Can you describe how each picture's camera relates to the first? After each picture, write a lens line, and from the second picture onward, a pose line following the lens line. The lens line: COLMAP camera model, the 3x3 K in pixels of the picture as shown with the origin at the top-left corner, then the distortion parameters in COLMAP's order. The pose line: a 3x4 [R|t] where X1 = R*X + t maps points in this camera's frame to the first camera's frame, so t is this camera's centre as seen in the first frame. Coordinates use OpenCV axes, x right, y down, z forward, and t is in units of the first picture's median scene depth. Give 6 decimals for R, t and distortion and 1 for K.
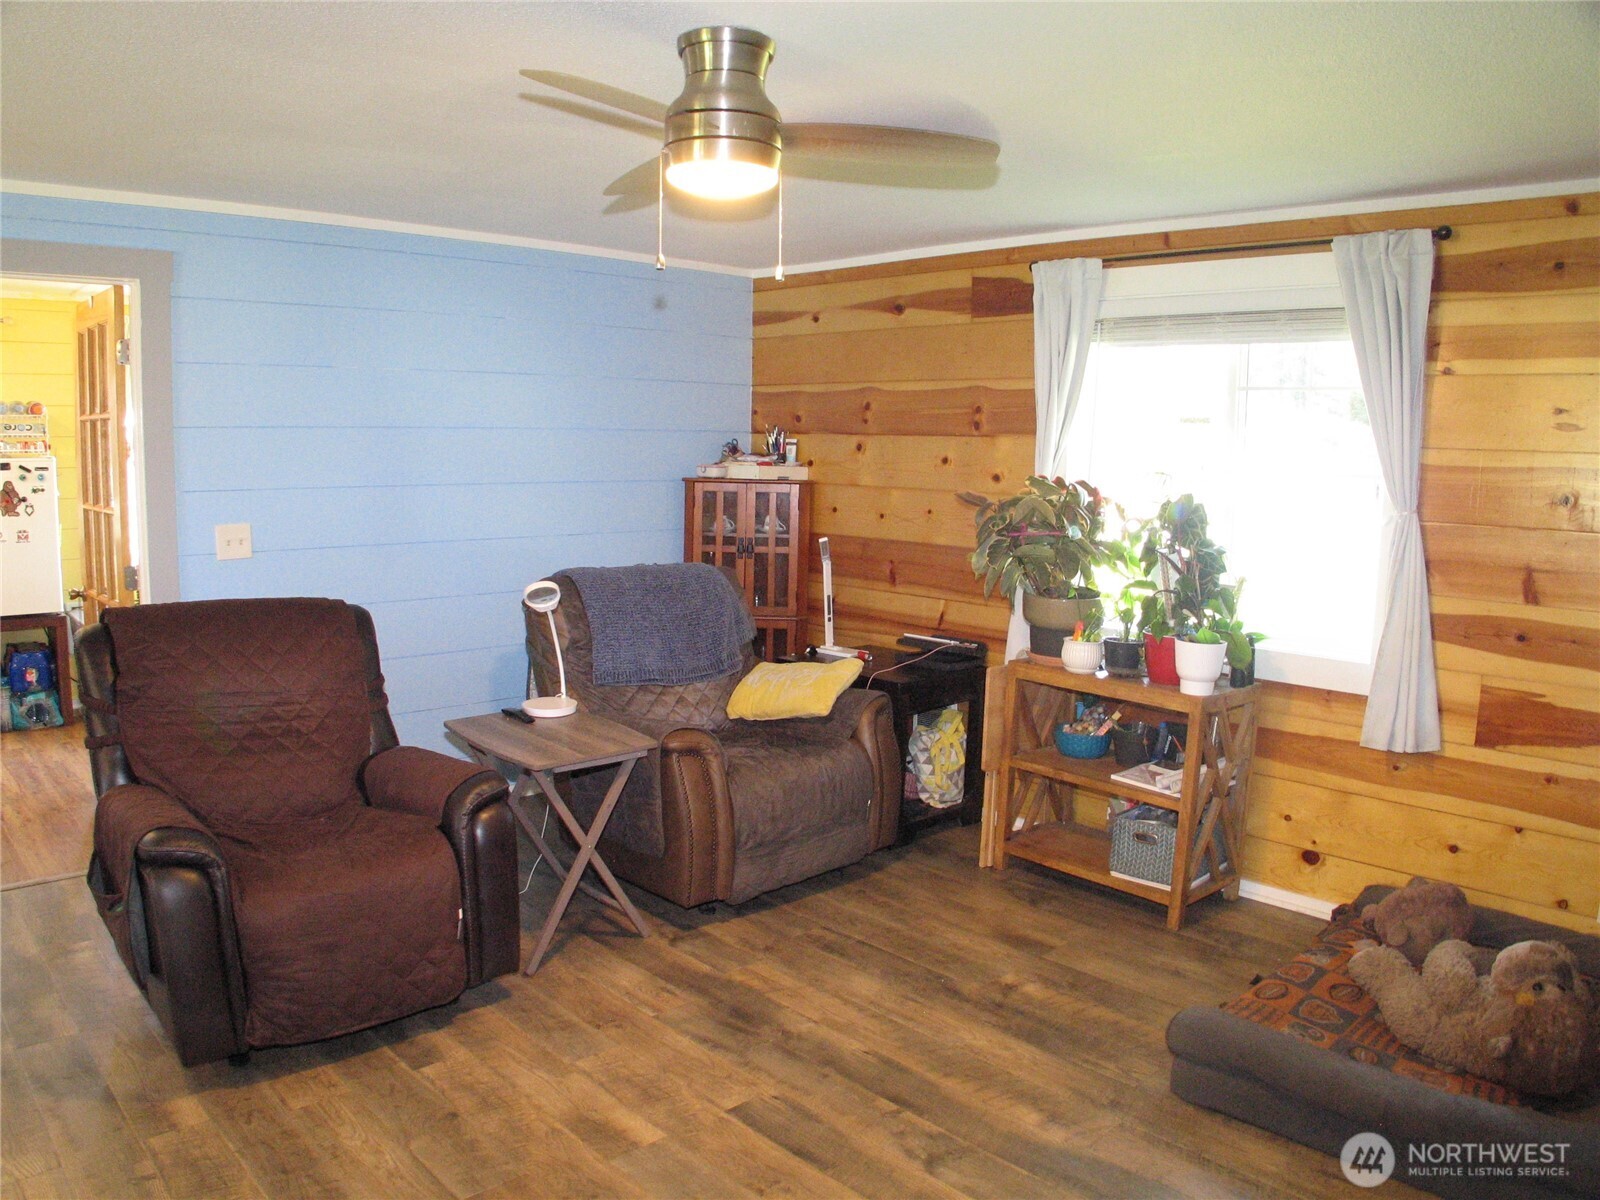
lens RADIAL K [[1172.1, 0, 800.0], [0, 1172.1, 600.0], [0, 0, 1]] dist [-0.215795, 0.101430]
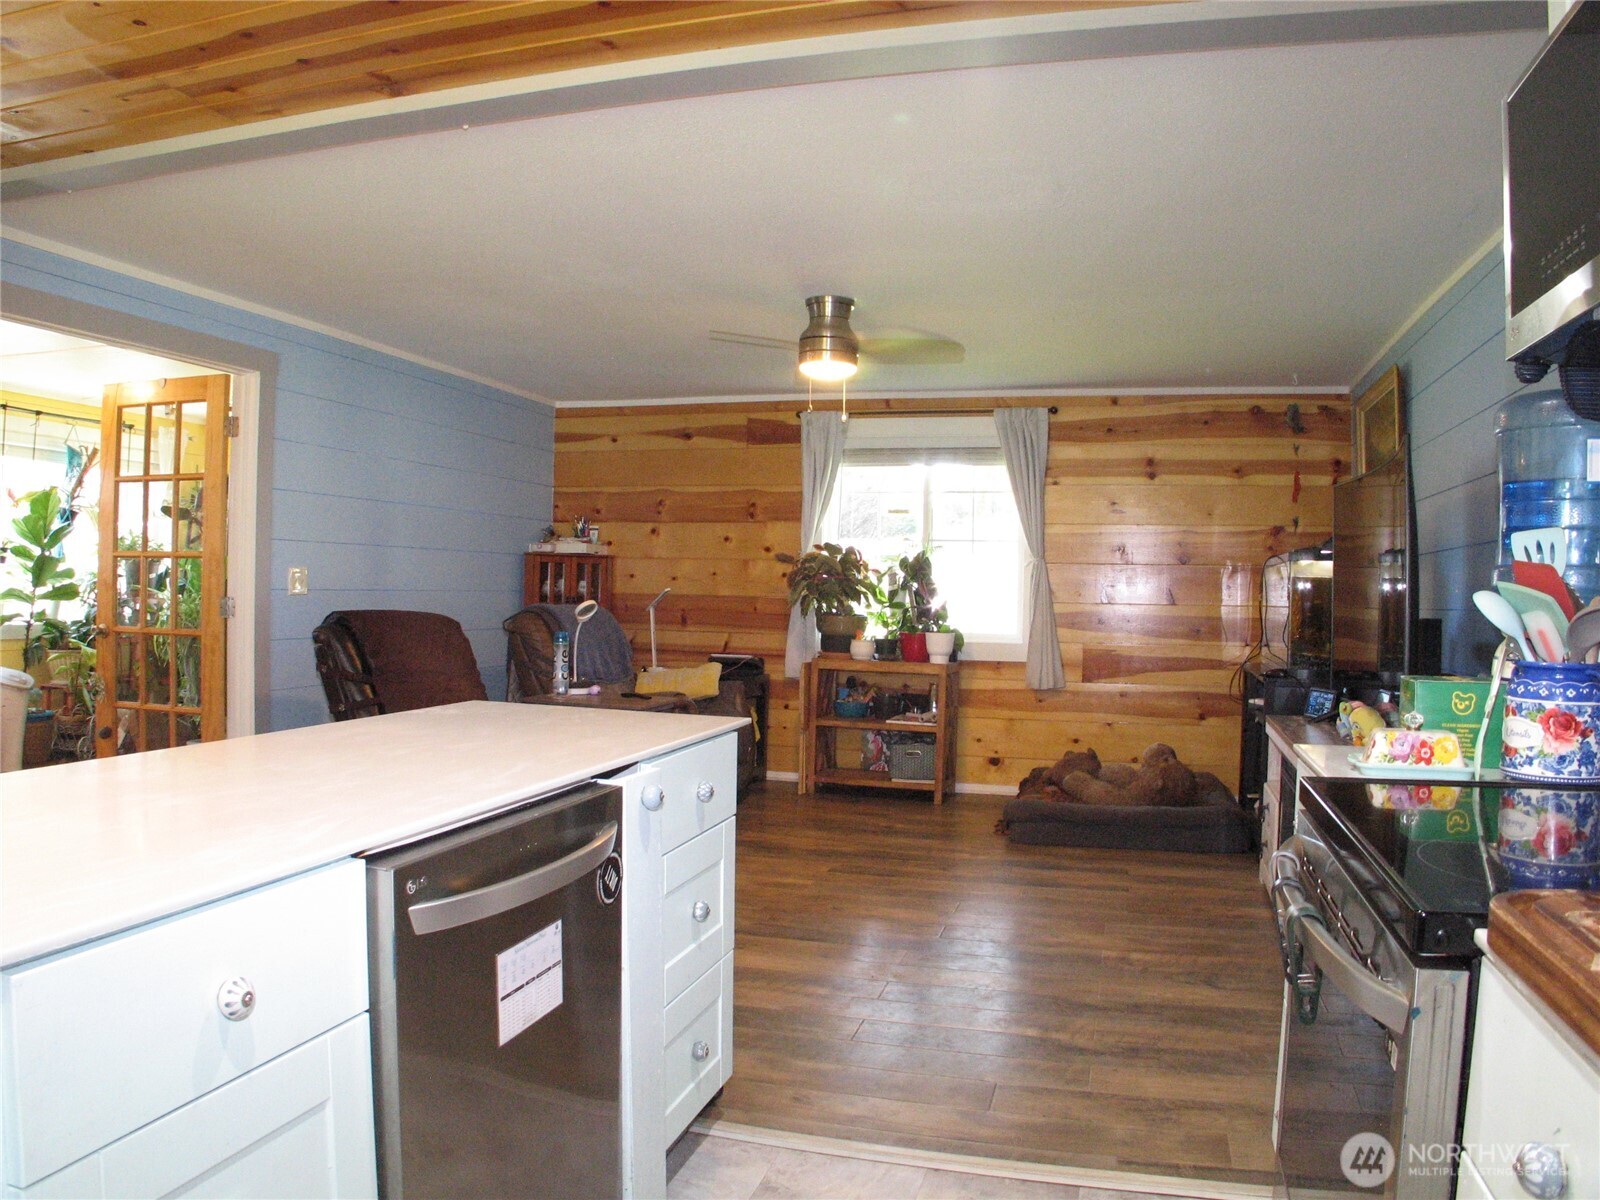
lens RADIAL K [[1172.1, 0, 800.0], [0, 1172.1, 600.0], [0, 0, 1]] dist [-0.215795, 0.101430]
pose [[0.864303, -0.008014, 0.502907, -0.677023], [0.062564, 0.993820, -0.091688, 0.125035], [-0.499064, 0.110711, 0.859464, -0.404188]]
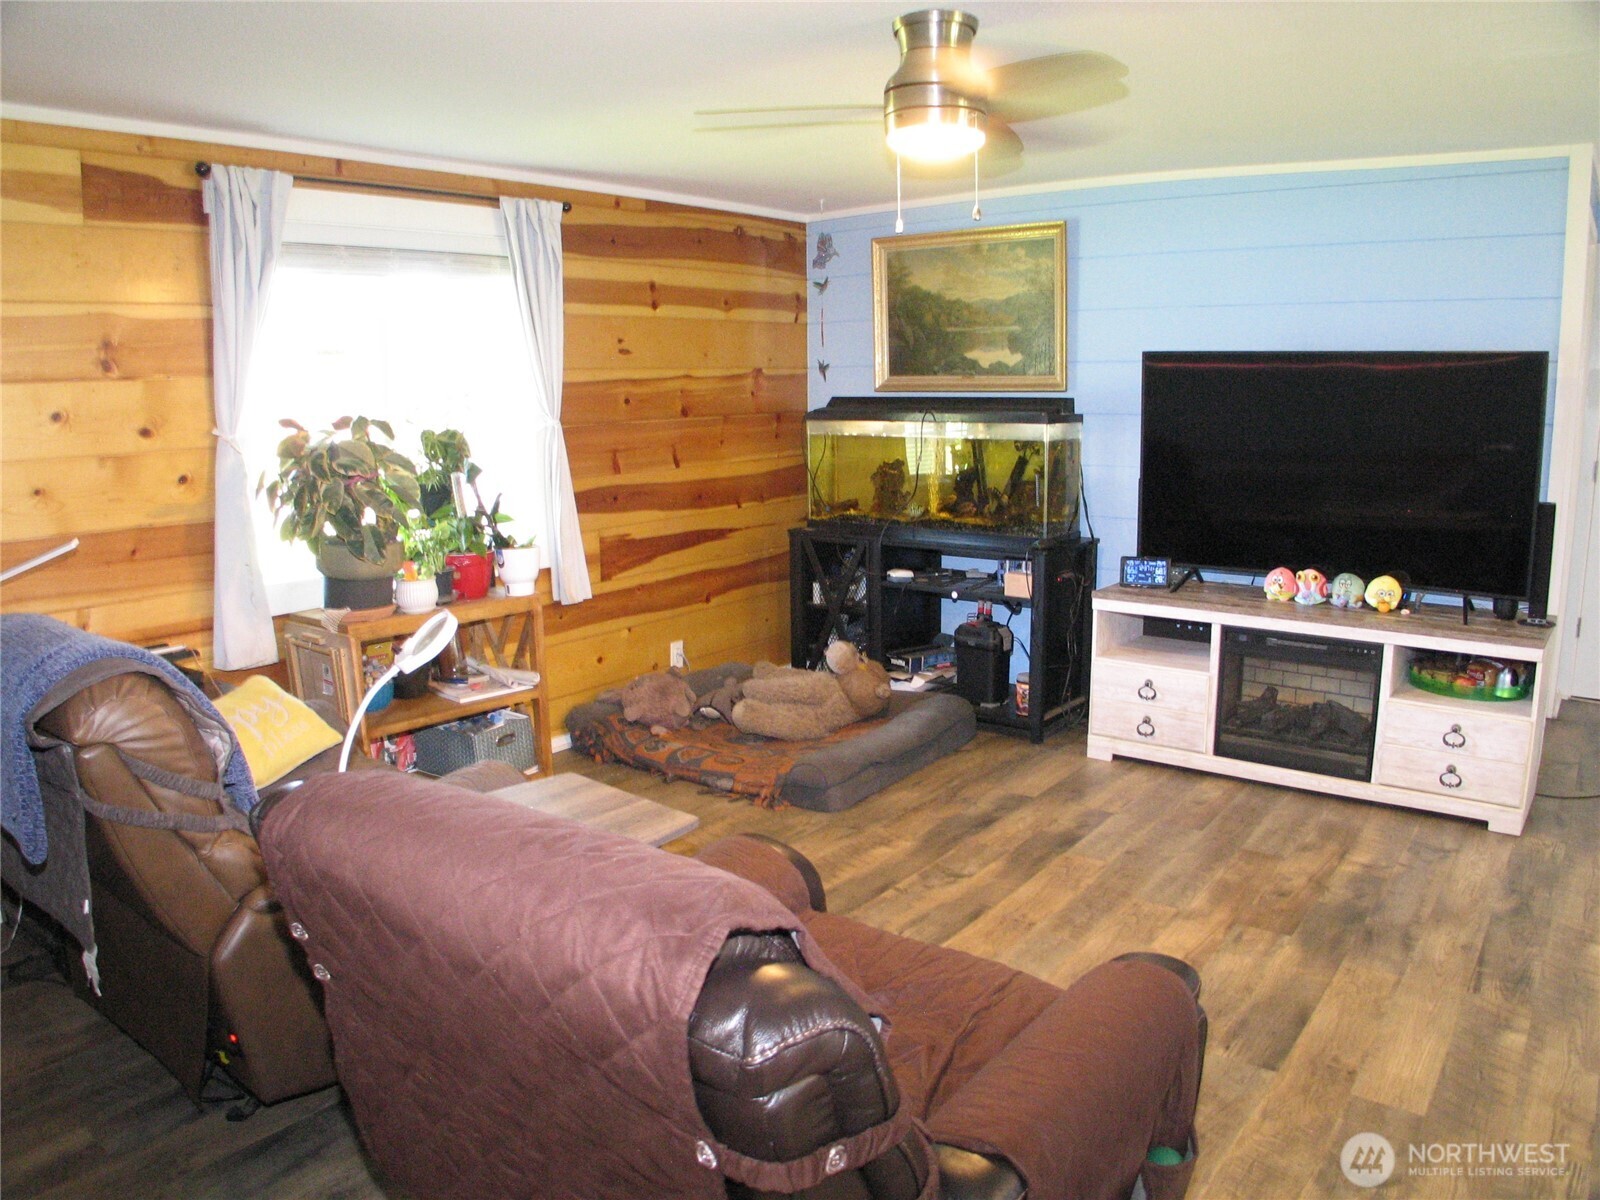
lens RADIAL K [[1172.1, 0, 800.0], [0, 1172.1, 600.0], [0, 0, 1]] dist [-0.215795, 0.101430]
pose [[-0.146101, -0.196692, 0.969519, -0.741493], [0.135118, 0.966883, 0.216518, -0.113261], [-0.979999, 0.162633, -0.114686, 0.796714]]
